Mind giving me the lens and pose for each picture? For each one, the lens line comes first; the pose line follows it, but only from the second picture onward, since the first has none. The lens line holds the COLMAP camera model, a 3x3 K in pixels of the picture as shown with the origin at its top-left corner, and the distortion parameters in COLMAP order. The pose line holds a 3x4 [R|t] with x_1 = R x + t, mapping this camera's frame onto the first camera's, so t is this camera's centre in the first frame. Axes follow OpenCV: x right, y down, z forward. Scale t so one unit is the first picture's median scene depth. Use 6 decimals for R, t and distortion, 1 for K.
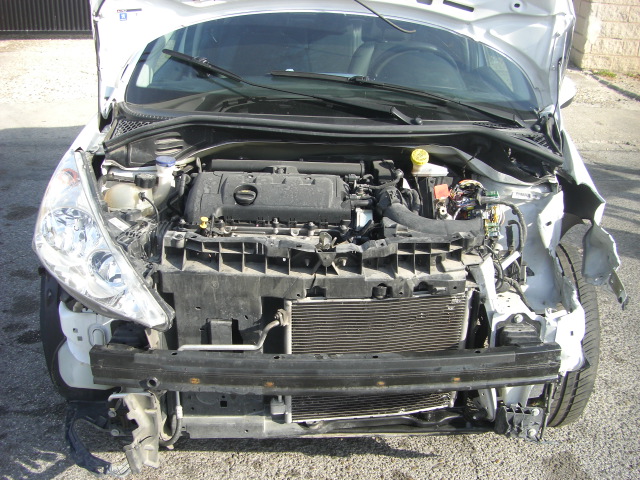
lens RADIAL K [[722.5, 0, 308.5], [0, 722.5, 245.5], [0, 0, 1]] dist [-0.138712, 0.000000]
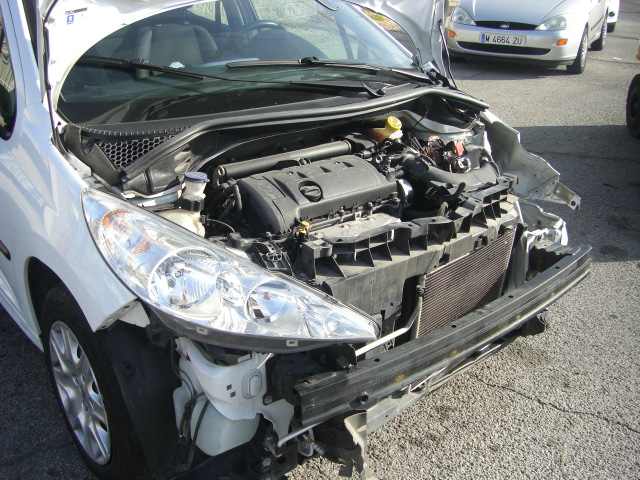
lens RADIAL K [[722.5, 0, 313.1], [0, 722.5, 239.0], [0, 0, 1]] dist [-0.138712, 0.000000]
pose [[0.772185, -0.263655, 0.578115, -0.665000], [0.245046, 0.963033, 0.111895, -0.116897], [-0.586245, 0.055262, 0.808247, 0.225128]]
